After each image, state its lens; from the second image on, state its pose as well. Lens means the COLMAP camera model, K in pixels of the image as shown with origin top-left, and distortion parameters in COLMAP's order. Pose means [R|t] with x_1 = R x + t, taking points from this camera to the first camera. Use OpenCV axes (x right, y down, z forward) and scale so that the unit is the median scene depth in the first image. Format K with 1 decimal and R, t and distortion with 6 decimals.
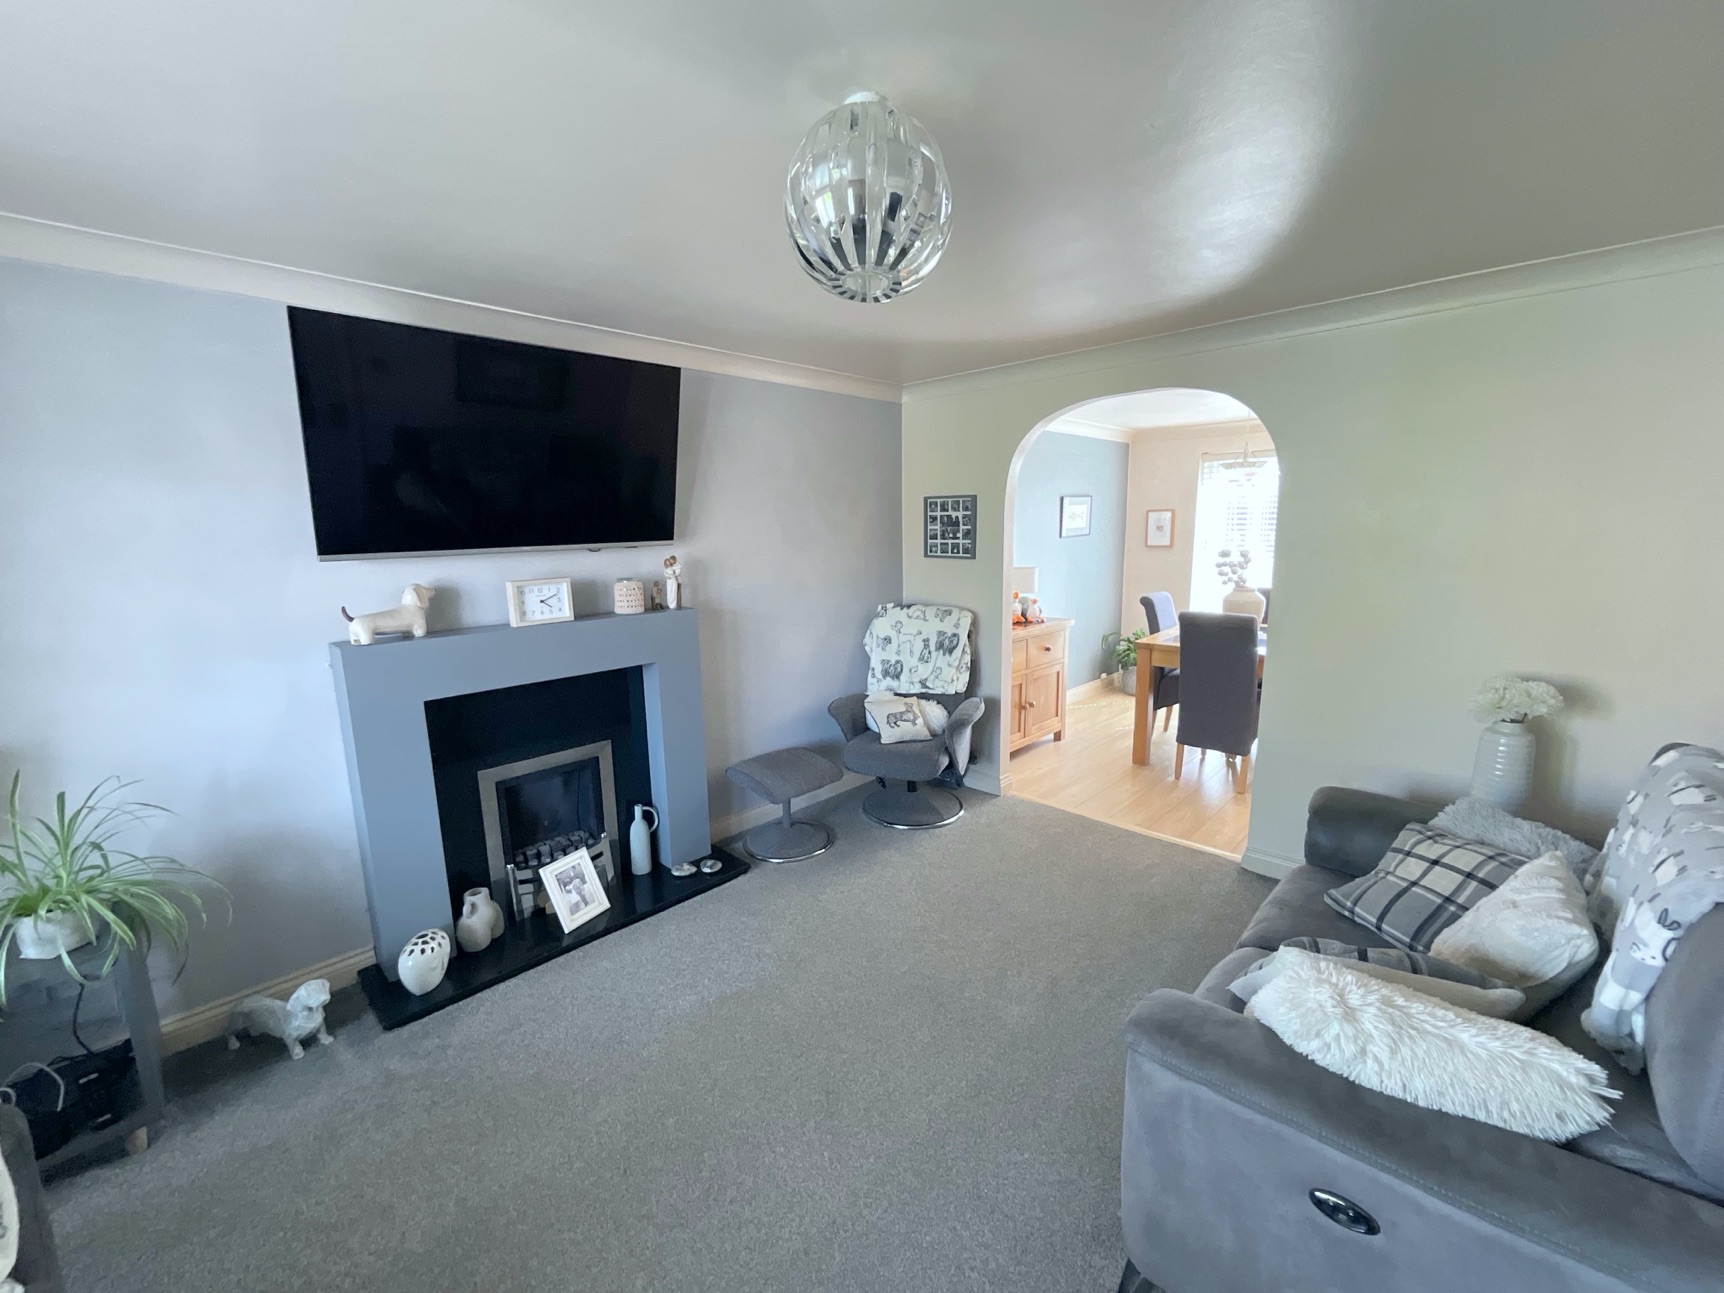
lens RADIAL K [[699.4, 0, 863.3], [0, 699.4, 651.3], [0, 0, 1]] dist [-0.003185, 0.000786]
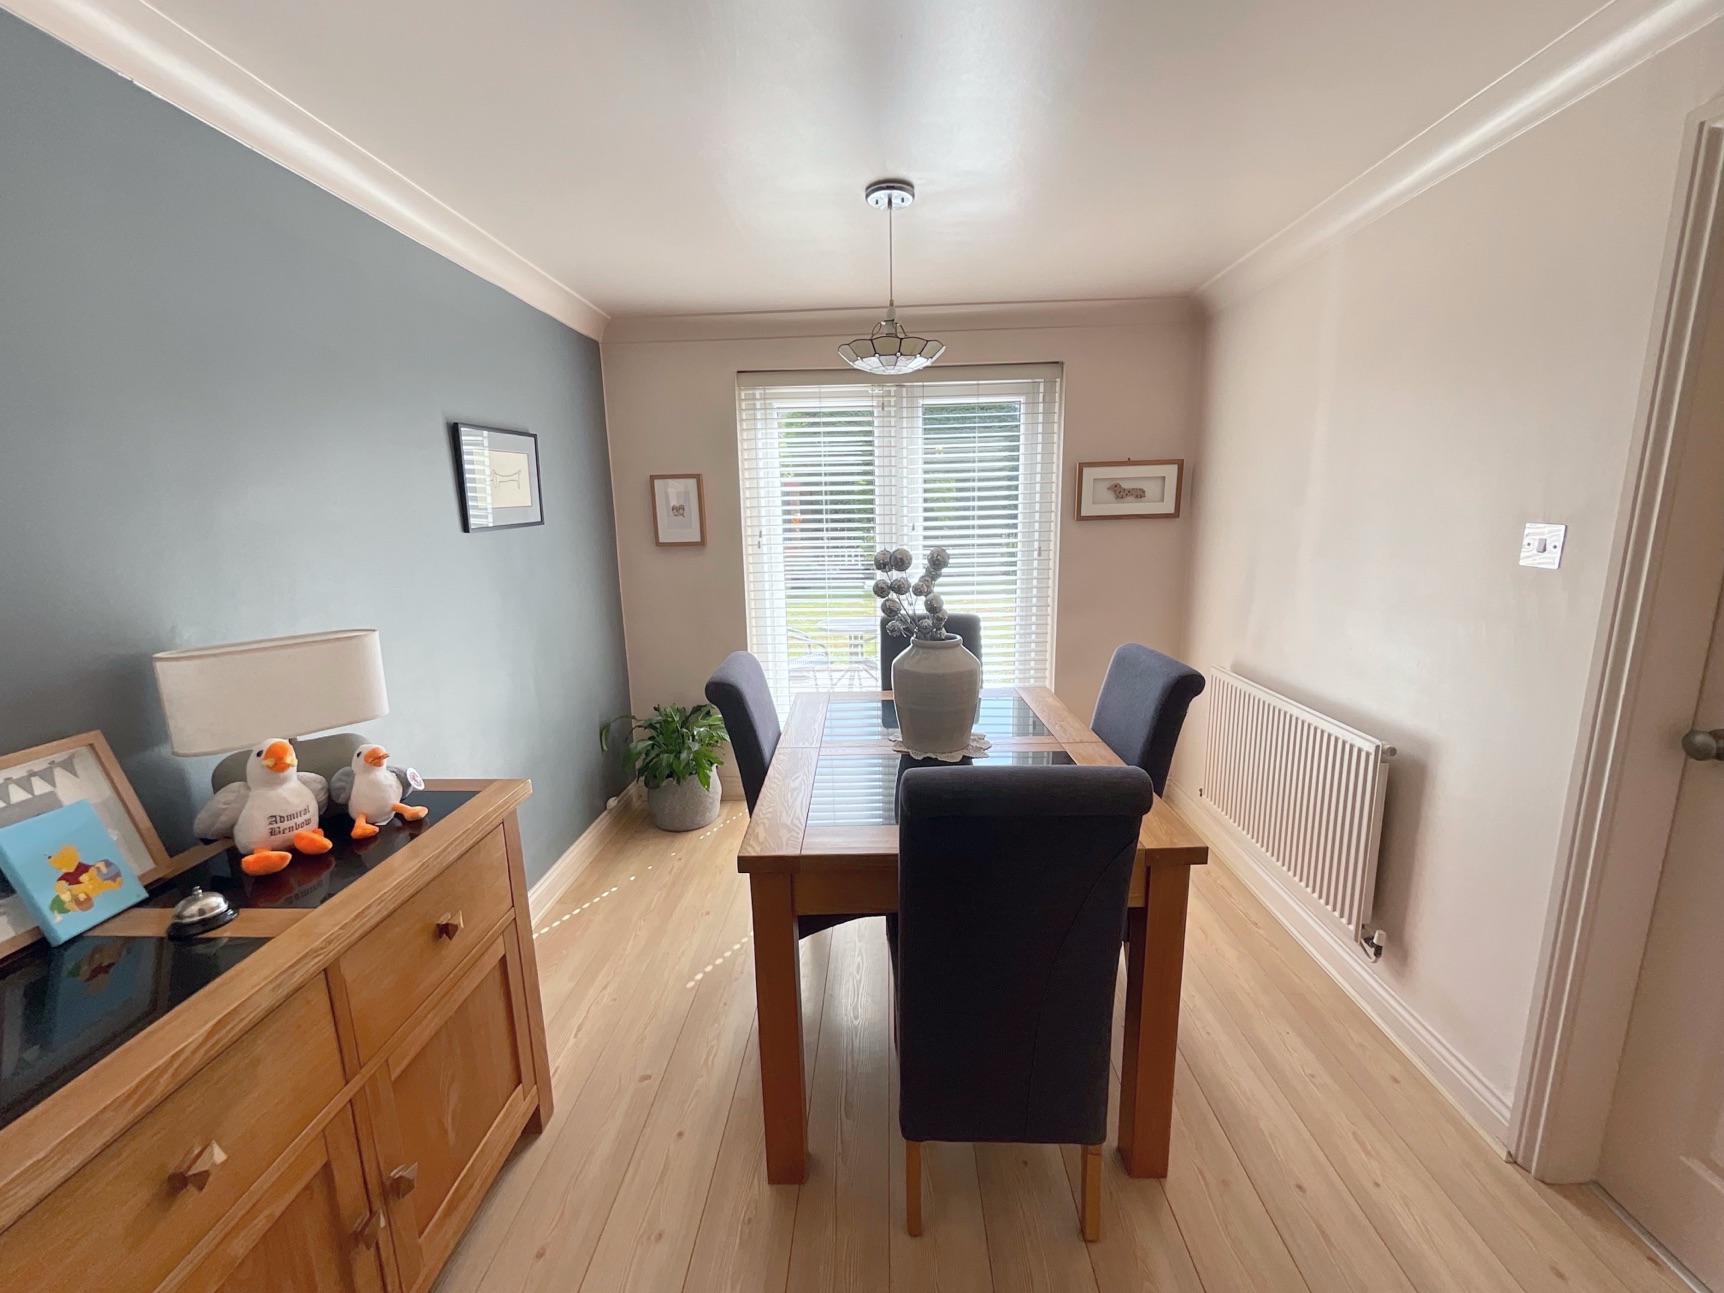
lens RADIAL K [[699.4, 0, 855.3], [0, 699.4, 641.9], [0, 0, 1]] dist [-0.003185, 0.000786]
pose [[0.749448, -0.124007, 0.650347, 0.267560], [0.125783, 0.991080, 0.044028, -0.132273], [-0.650005, 0.048806, 0.758361, 0.824105]]
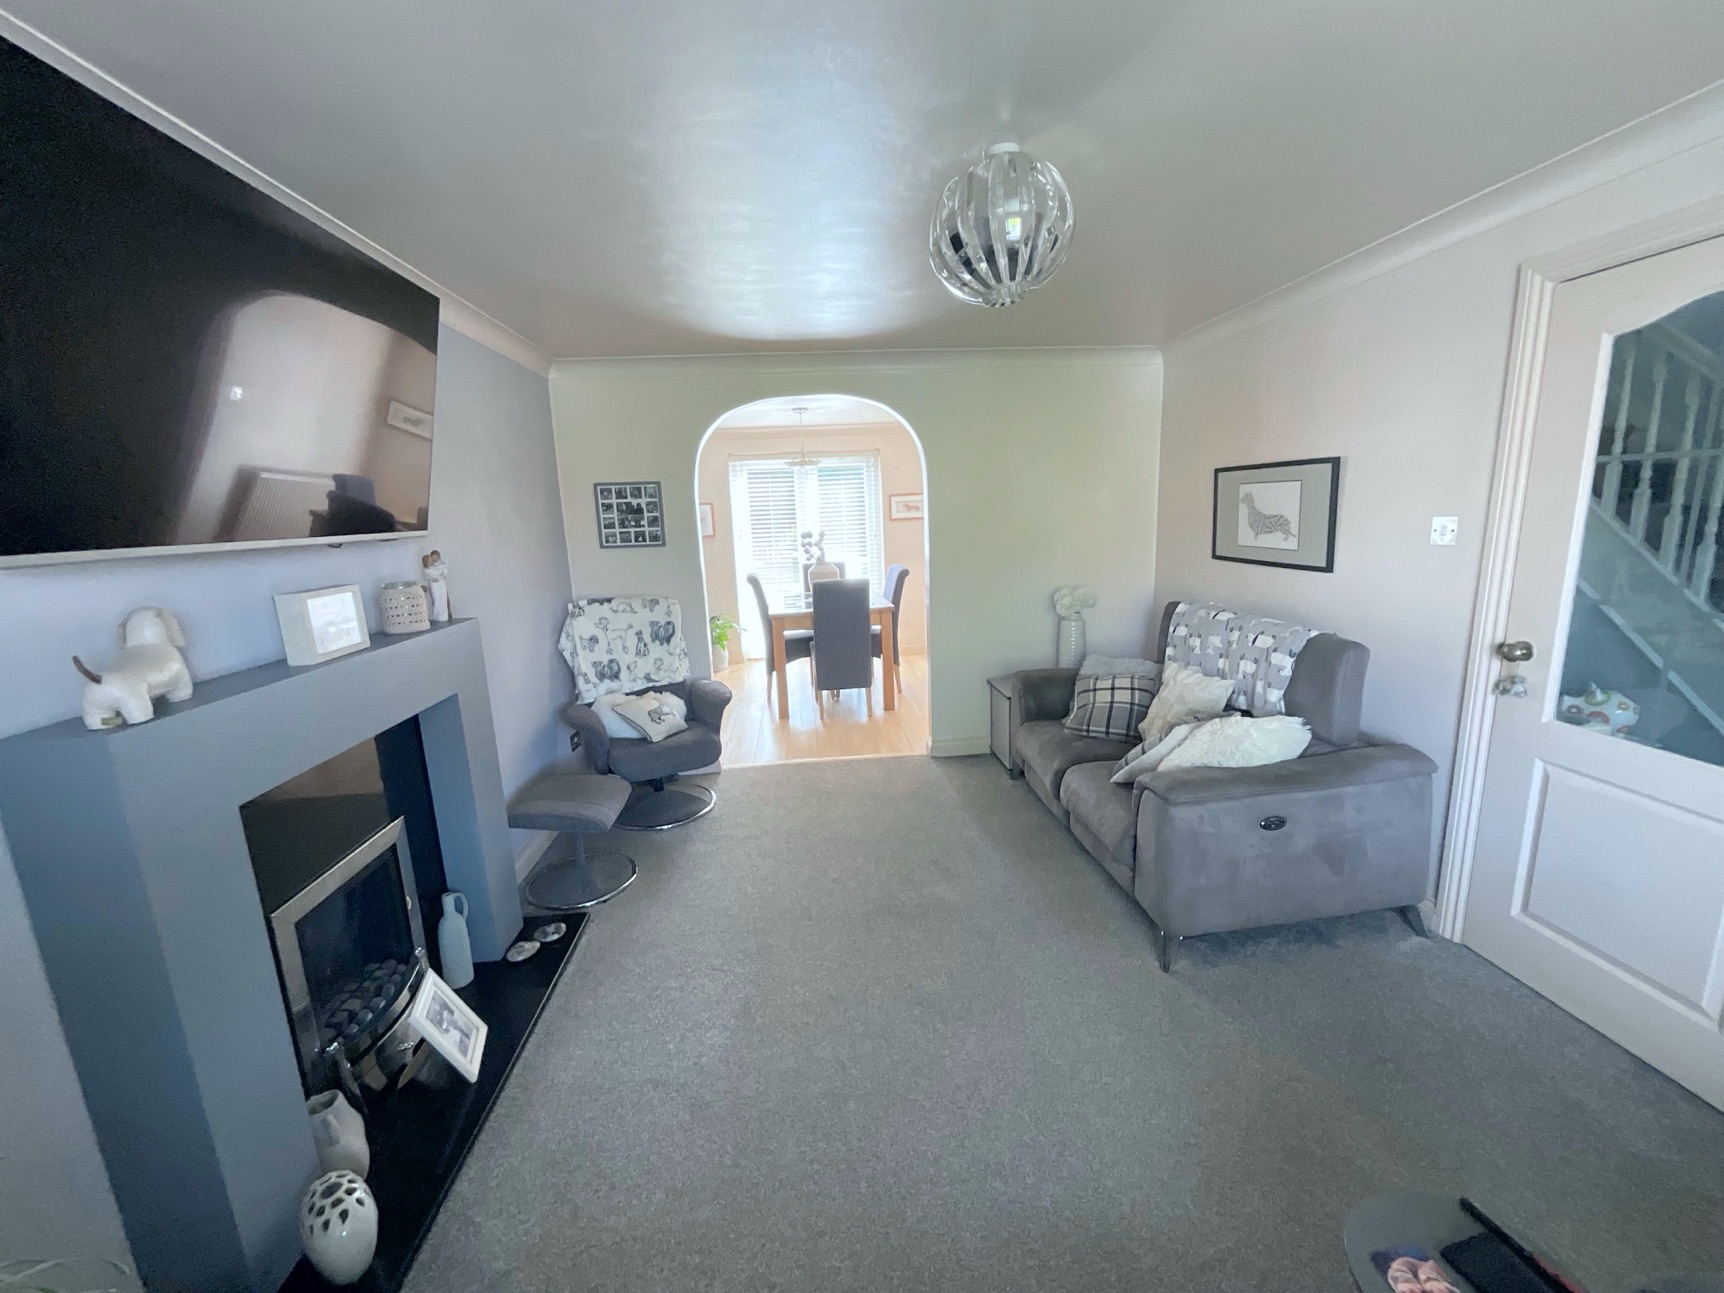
lens RADIAL K [[699.4, 0, 864.4], [0, 699.4, 652.2], [0, 0, 1]] dist [-0.003185, 0.000786]
pose [[0.652262, -0.160913, 0.740716, -0.422755], [0.164863, 0.983930, 0.068573, -0.004814], [-0.739847, 0.077389, 0.668309, 0.137409]]
